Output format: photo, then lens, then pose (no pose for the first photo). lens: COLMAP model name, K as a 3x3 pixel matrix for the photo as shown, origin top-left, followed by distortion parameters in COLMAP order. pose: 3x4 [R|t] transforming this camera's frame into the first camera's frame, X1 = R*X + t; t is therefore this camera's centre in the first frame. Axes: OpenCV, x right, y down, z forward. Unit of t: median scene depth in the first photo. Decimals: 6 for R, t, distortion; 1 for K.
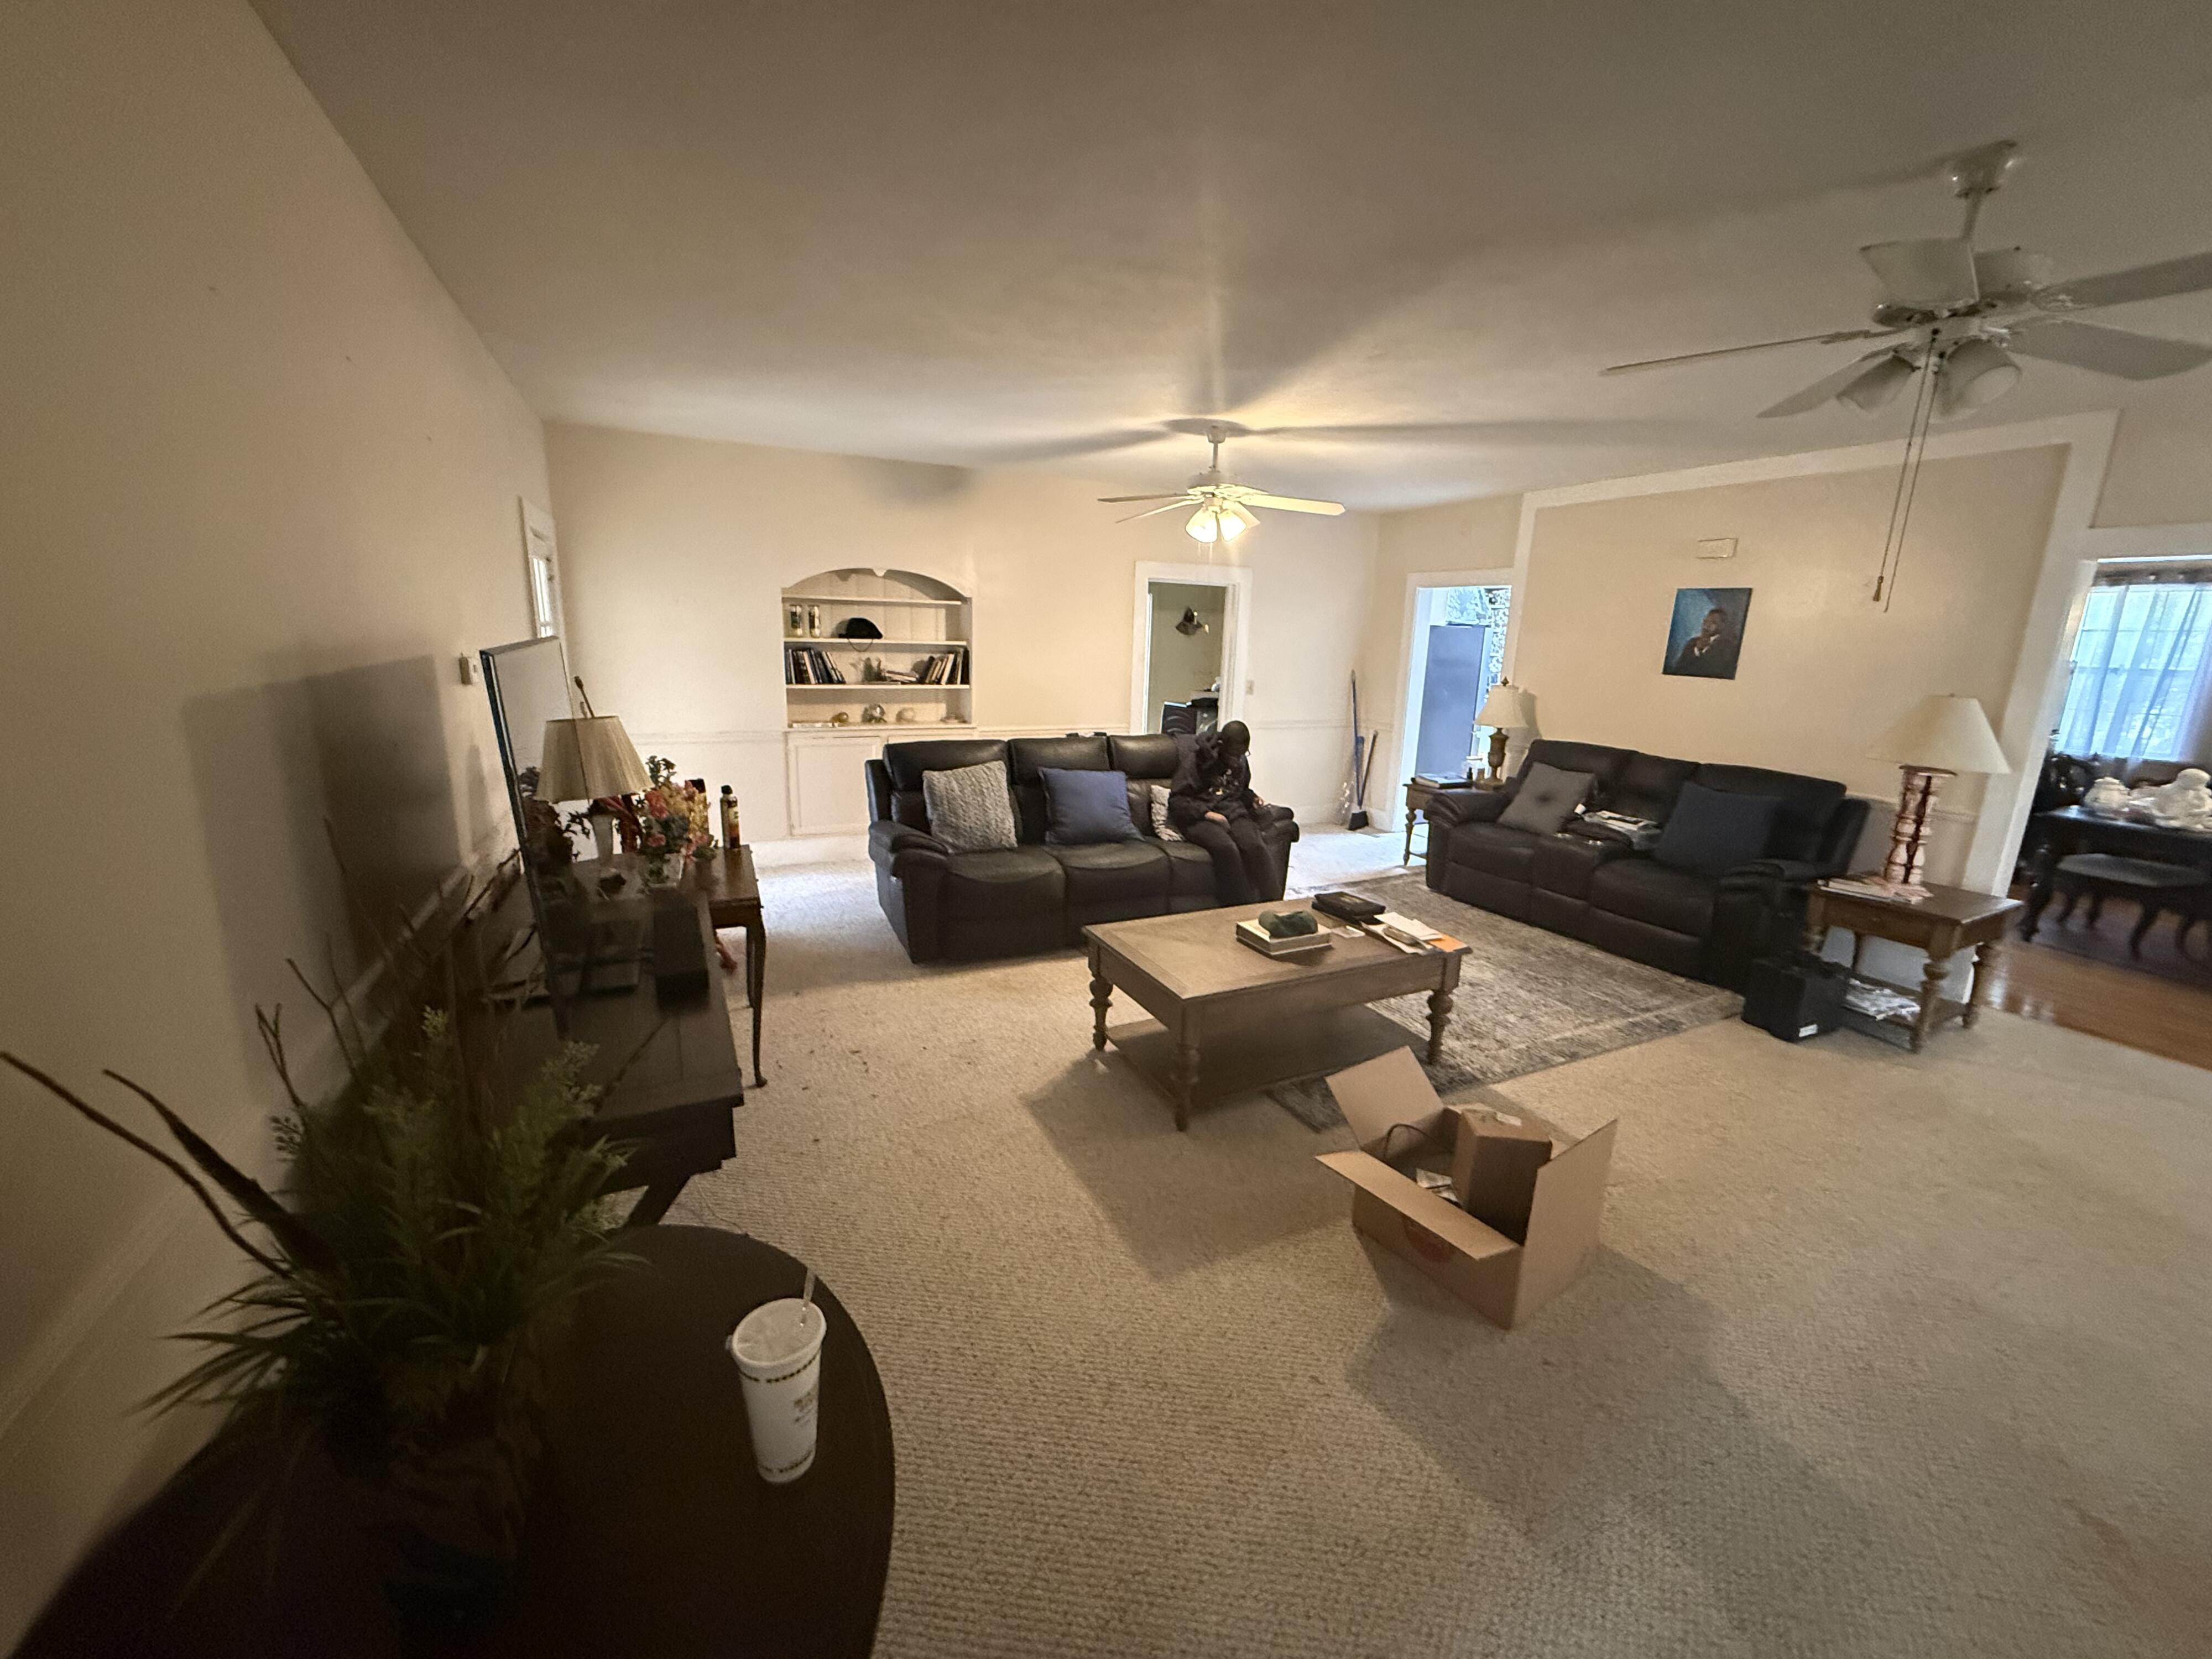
lens RADIAL K [[881.1, 0, 1106.0], [0, 881.1, 829.5], [0, 0, 1]] dist [0.000931, -0.000022]
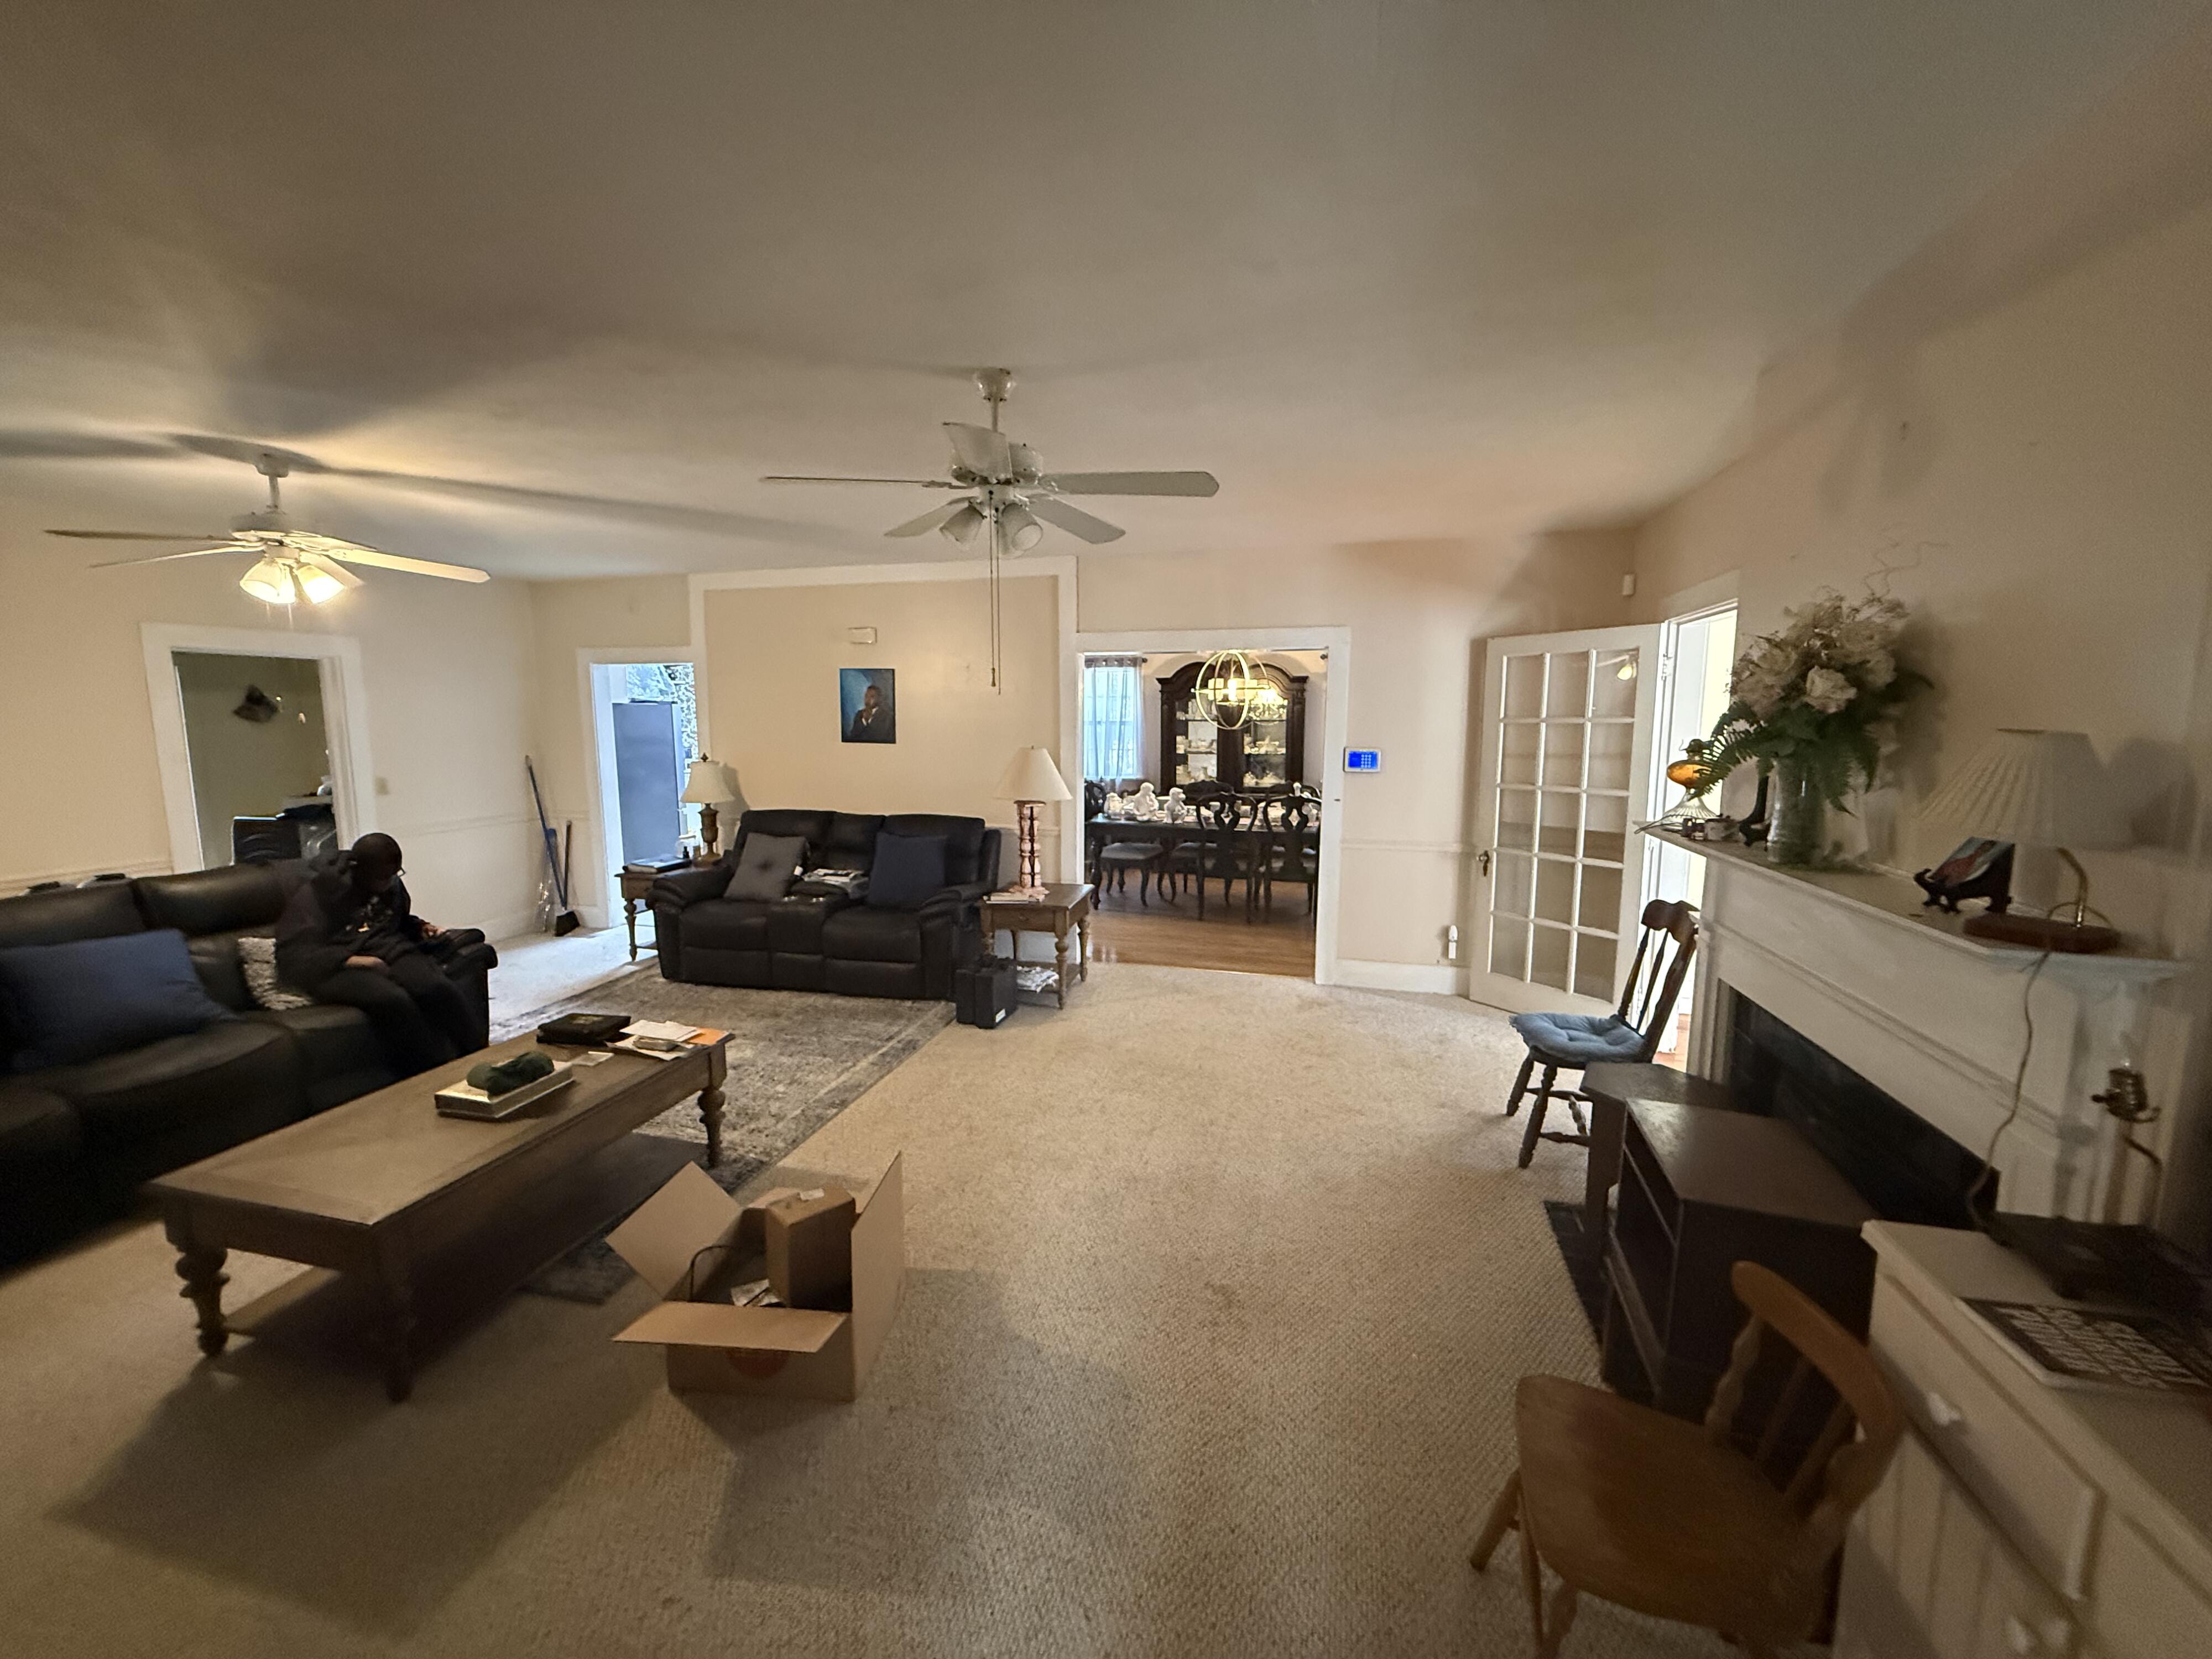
lens RADIAL K [[881.1, 0, 1106.0], [0, 881.1, 829.5], [0, 0, 1]] dist [0.000931, -0.000022]
pose [[0.654141, -0.128118, 0.745443, -0.009165], [0.187107, 0.982329, 0.004641, -0.010342], [-0.732864, 0.136442, 0.666553, 0.013346]]
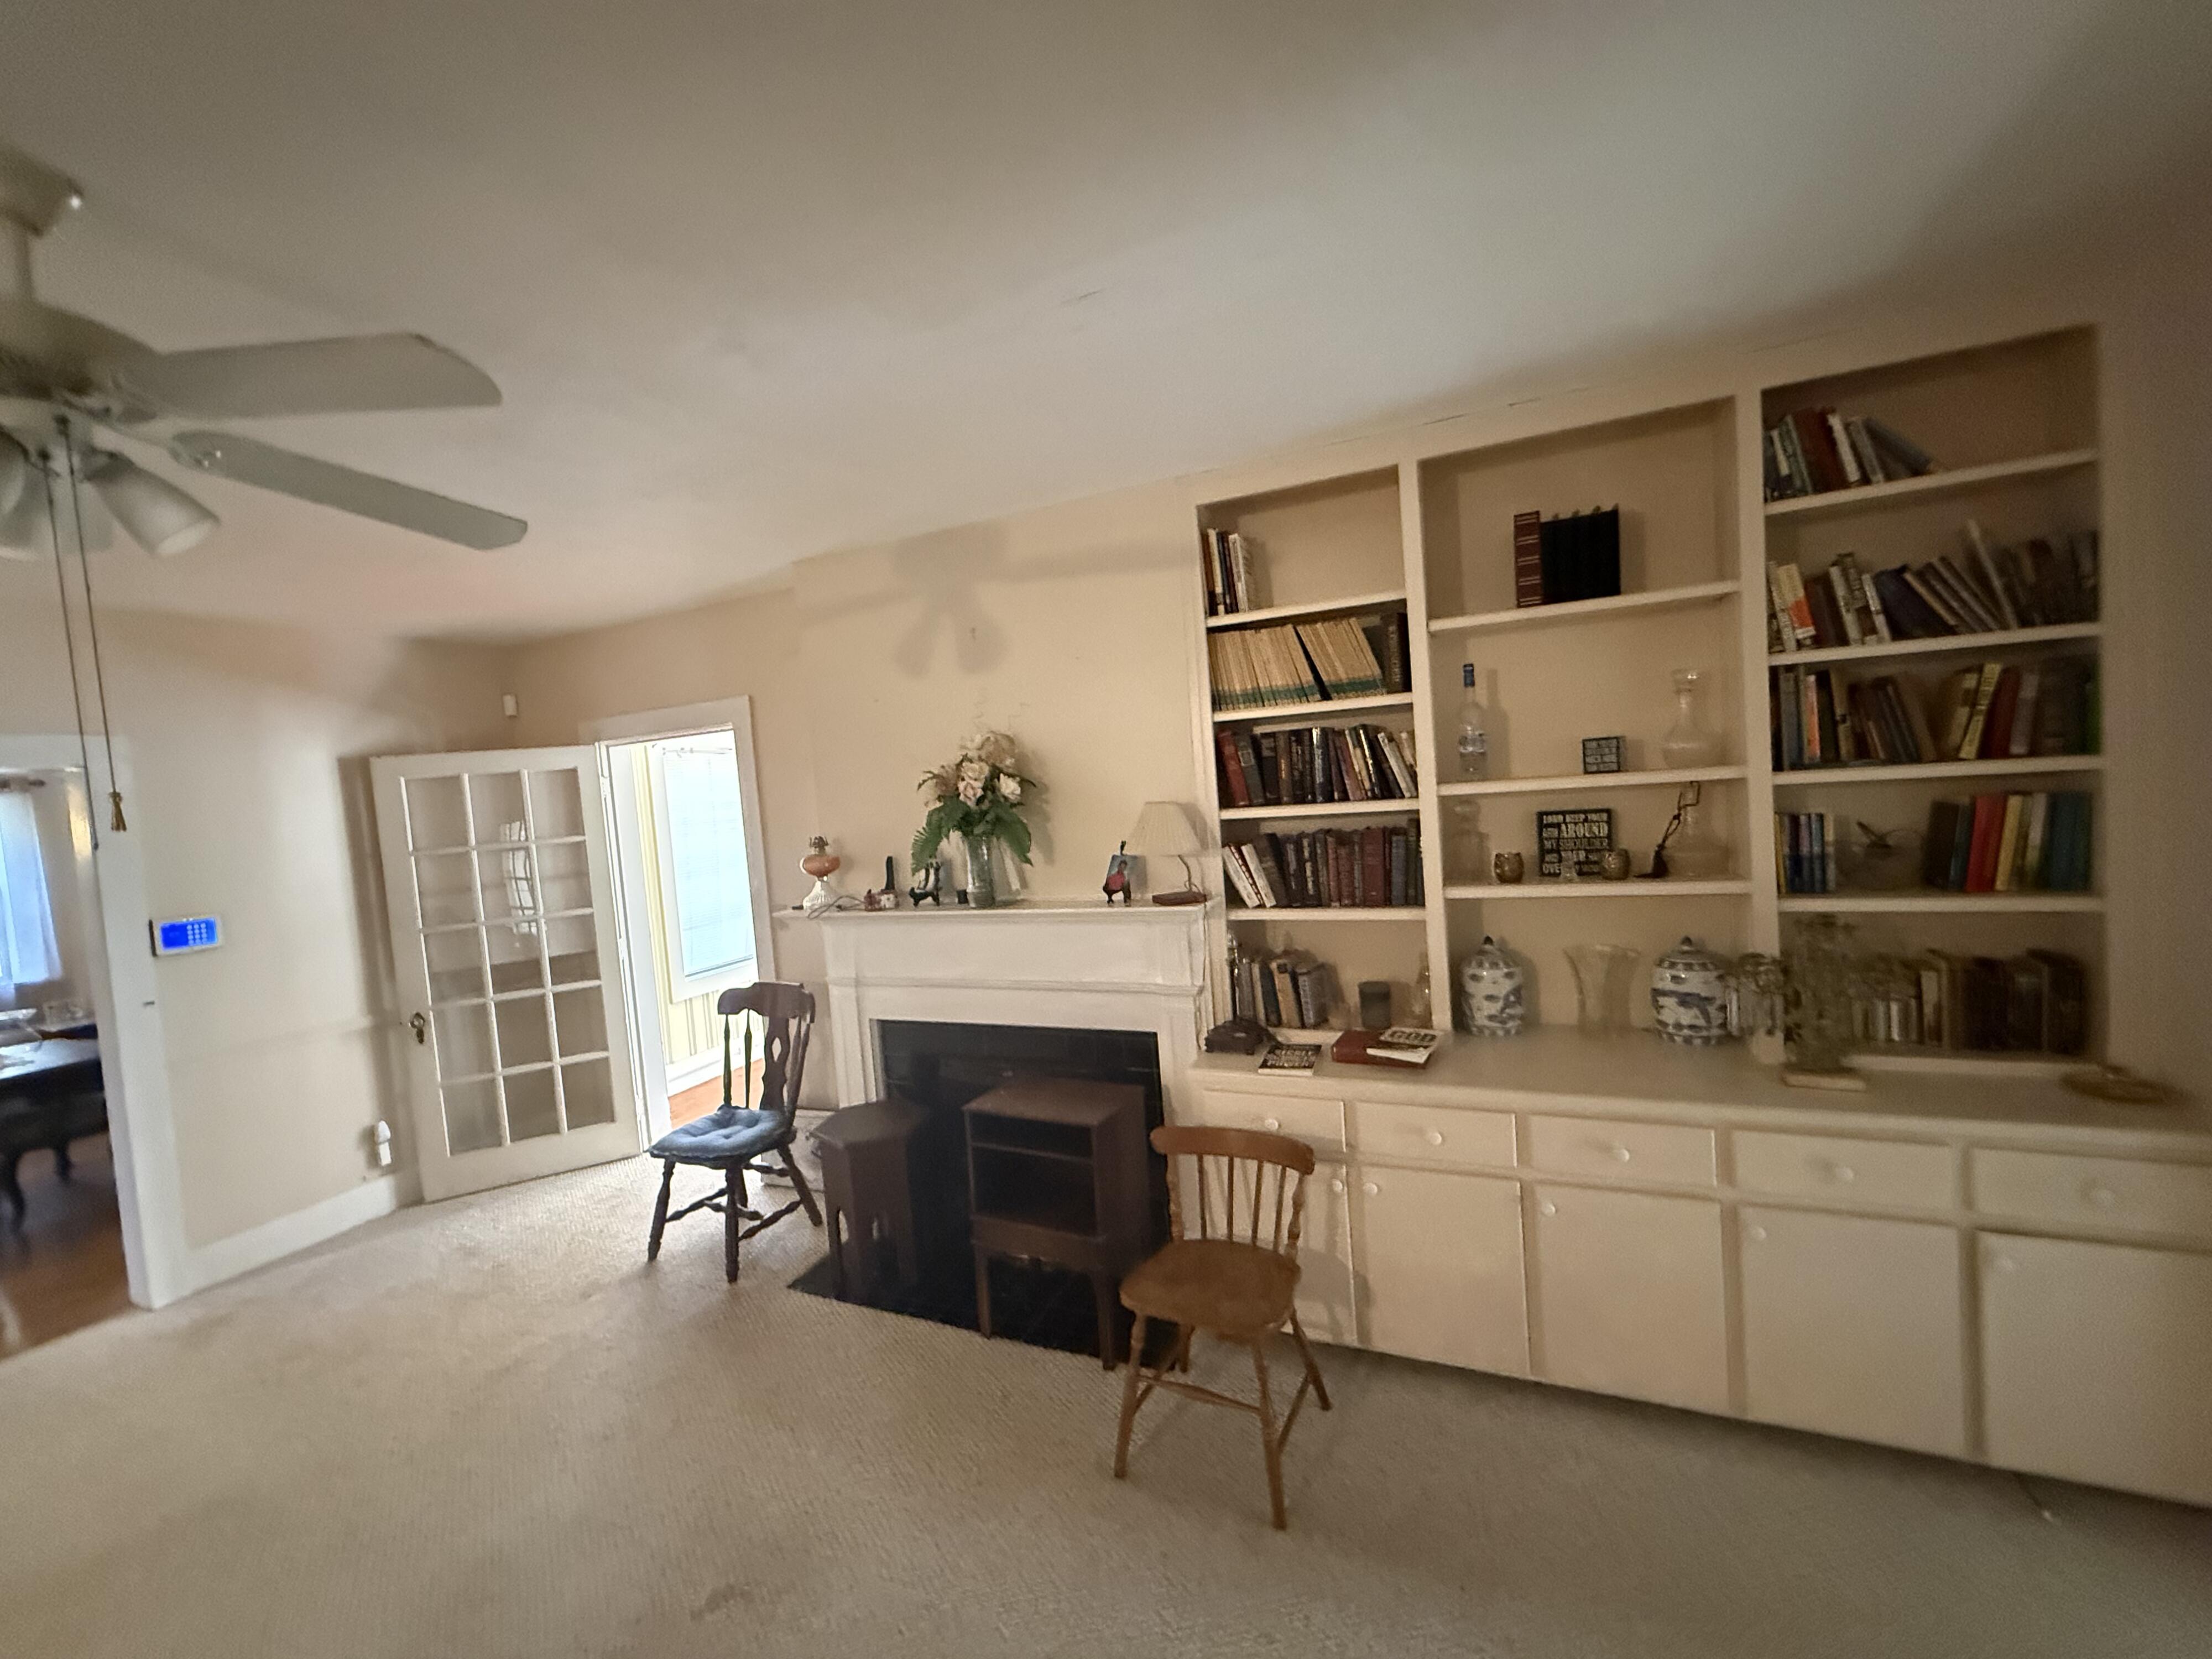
lens RADIAL K [[881.1, 0, 1106.0], [0, 881.1, 829.5], [0, 0, 1]] dist [0.000931, -0.000022]
pose [[-0.644122, -0.020173, 0.764657, -0.013155], [0.225141, 0.950371, 0.214724, -0.098639], [-0.731039, 0.310464, -0.607613, 0.364191]]
